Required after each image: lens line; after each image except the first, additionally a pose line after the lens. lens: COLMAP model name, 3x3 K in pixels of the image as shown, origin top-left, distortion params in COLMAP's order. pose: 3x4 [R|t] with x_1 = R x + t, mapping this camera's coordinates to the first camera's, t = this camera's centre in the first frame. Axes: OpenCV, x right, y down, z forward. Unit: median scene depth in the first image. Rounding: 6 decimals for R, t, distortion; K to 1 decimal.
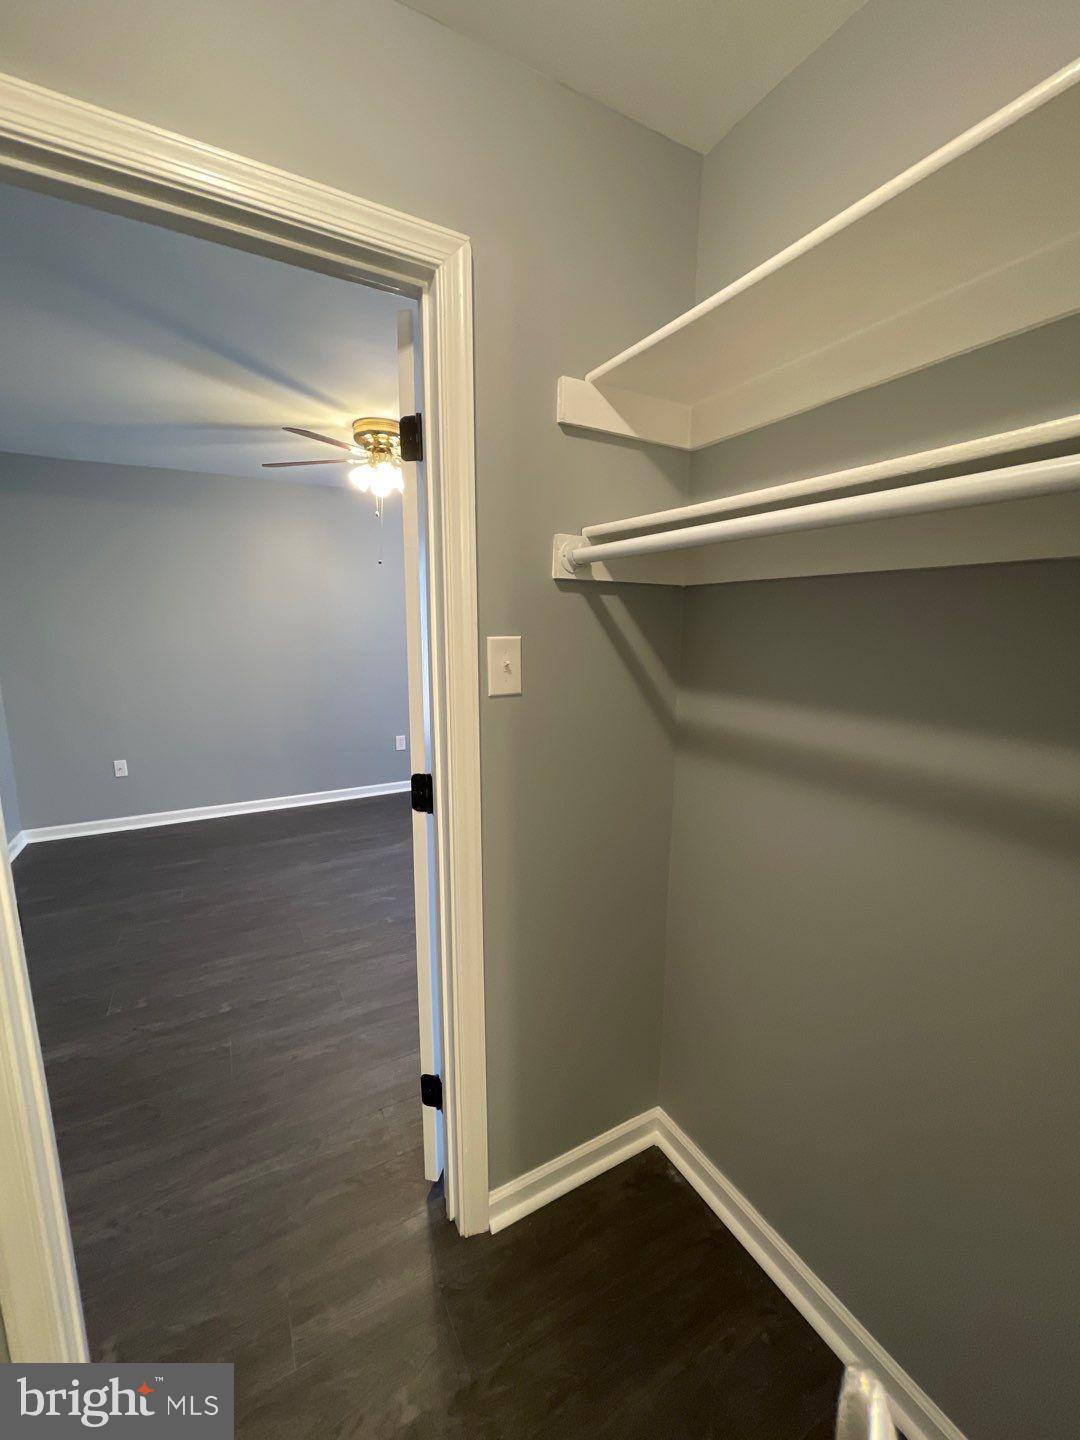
lens RADIAL K [[582.8, 0, 554.3], [0, 582.8, 721.0], [0, 0, 1]] dist [-0.004020, 0.000807]
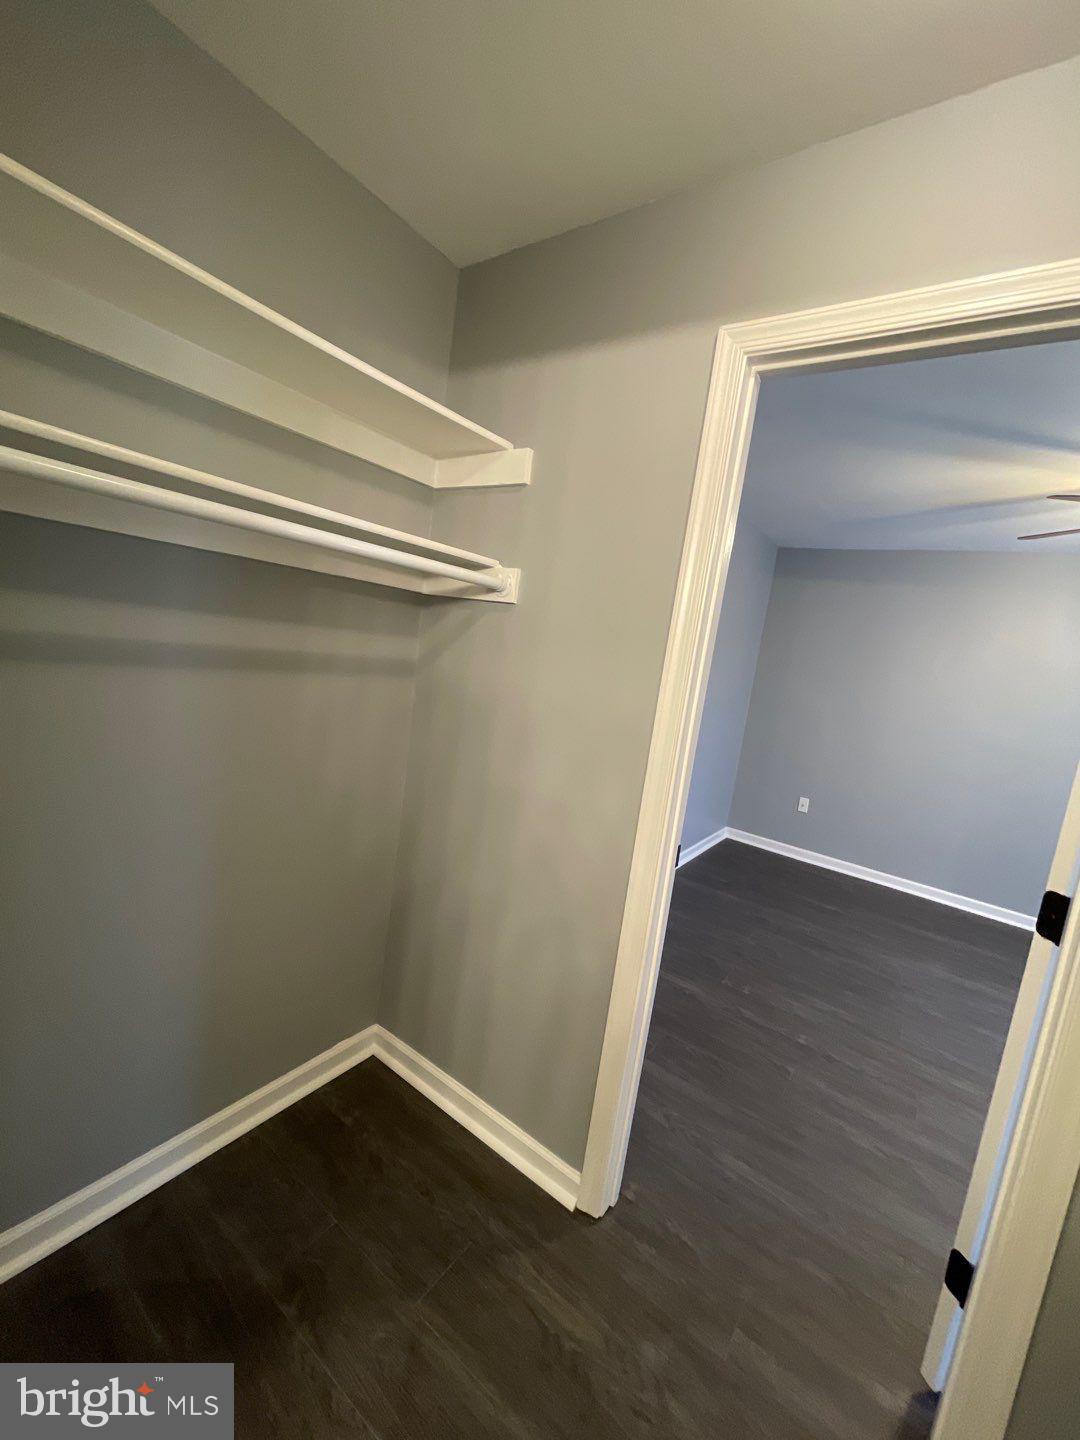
lens RADIAL K [[582.8, 0, 535.7], [0, 582.8, 714.5], [0, 0, 1]] dist [-0.004020, 0.000807]
pose [[0.408278, 0.157734, -0.899127, 0.093186], [-0.276826, 0.959971, 0.042706, 0.010736], [0.869871, 0.231466, 0.435600, -0.024766]]
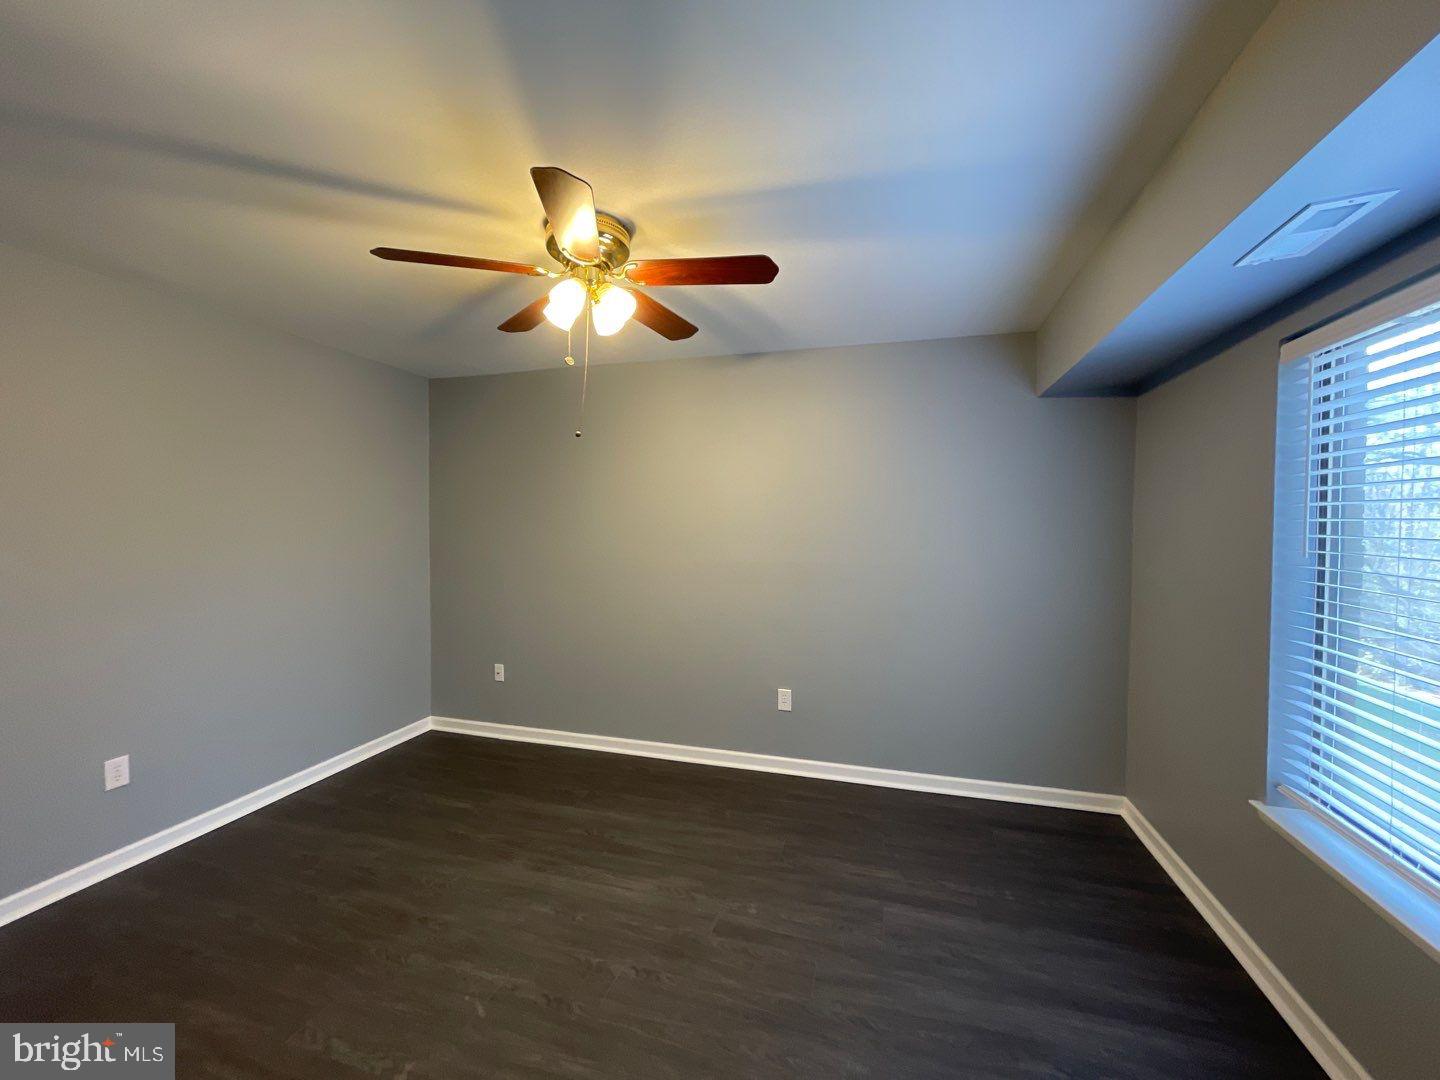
lens RADIAL K [[582.8, 0, 726.5], [0, 582.8, 534.8], [0, 0, 1]] dist [-0.004020, 0.000807]
pose [[0.687984, 0.012218, -0.725623, 0.391867], [-0.117949, 0.988447, -0.095188, -0.171958], [0.716076, 0.151075, 0.681477, 0.981318]]
